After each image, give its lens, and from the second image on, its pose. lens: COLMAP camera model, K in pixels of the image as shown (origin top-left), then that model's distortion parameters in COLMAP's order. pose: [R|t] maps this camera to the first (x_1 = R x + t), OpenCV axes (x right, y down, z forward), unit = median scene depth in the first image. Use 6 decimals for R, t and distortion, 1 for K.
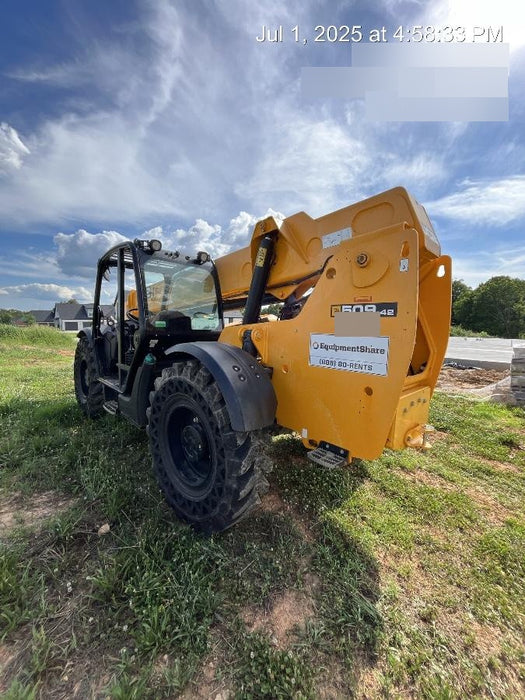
lens RADIAL K [[288.8, 0, 262.5], [0, 288.8, 350.0], [0, 0, 1]] dist [-0.001776, -0.000046]
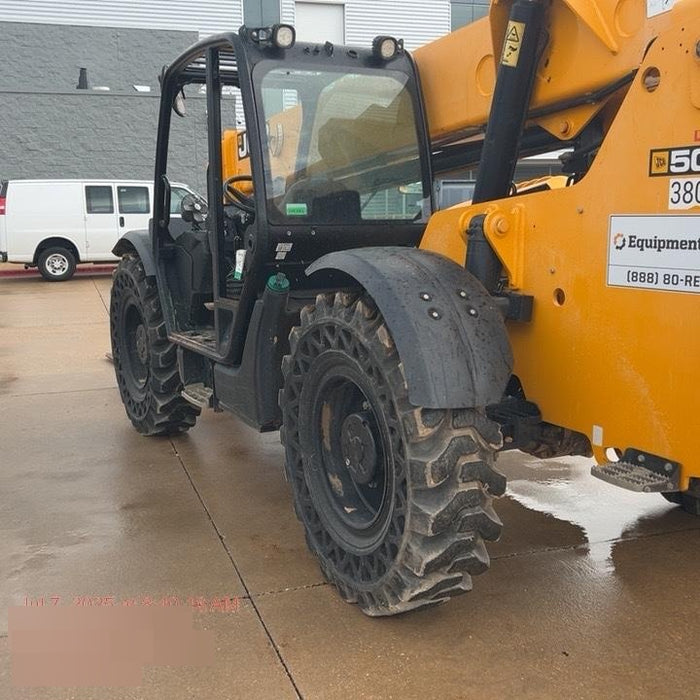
lens RADIAL K [[890.5, 0, 350.0], [0, 890.5, 350.0], [0, 0, 1]] dist [0.157262, -0.437224]
pose [[0.961579, 0.005642, -0.274471, 0.130621], [0.012759, 0.997790, 0.065210, 0.044895], [0.274232, -0.066206, 0.959382, -0.387065]]
